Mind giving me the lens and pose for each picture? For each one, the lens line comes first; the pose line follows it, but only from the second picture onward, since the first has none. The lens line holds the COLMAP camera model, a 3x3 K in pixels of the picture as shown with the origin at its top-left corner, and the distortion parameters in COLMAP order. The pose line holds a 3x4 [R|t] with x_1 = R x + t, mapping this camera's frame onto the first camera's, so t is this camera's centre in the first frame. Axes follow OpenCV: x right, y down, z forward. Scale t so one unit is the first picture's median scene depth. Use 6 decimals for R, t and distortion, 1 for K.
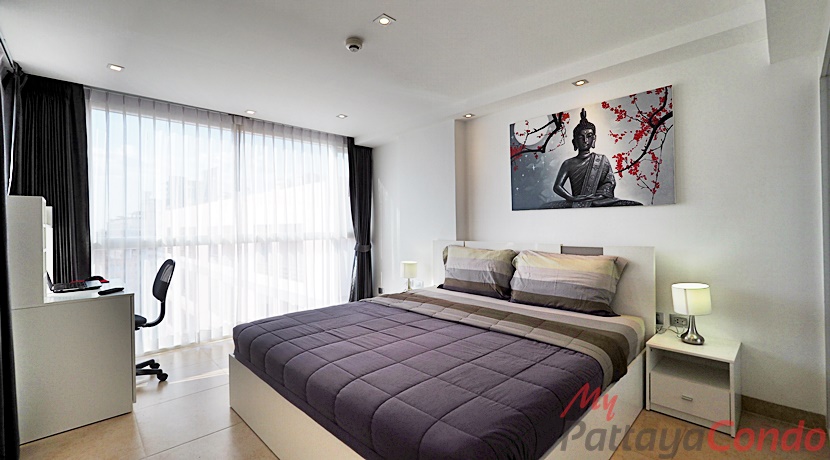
lens RADIAL K [[354.5, 0, 416.5], [0, 354.5, 219.9], [0, 0, 1]] dist [-0.001476, -0.000164]
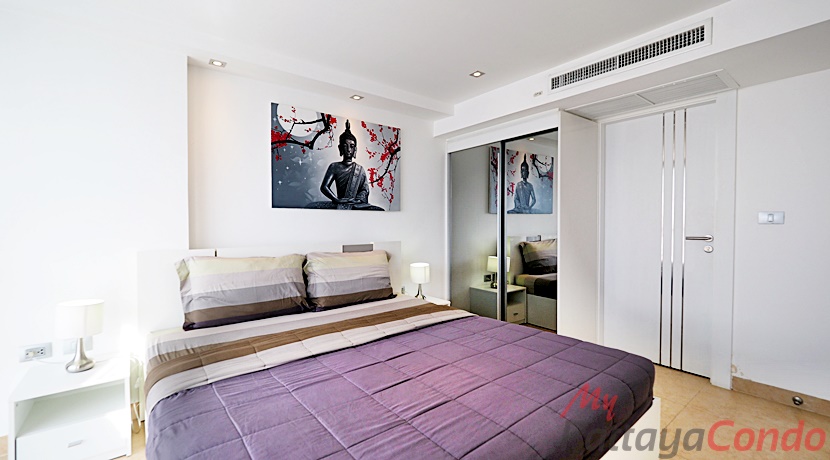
lens RADIAL K [[345.3, 0, 401.3], [0, 345.3, 228.1], [0, 0, 1]] dist [-0.002390, -0.000348]
pose [[0.110038, -0.003312, 0.993922, -0.584585], [-0.015470, 0.999868, 0.005045, 0.015001], [-0.993807, -0.015931, 0.109973, 0.713865]]
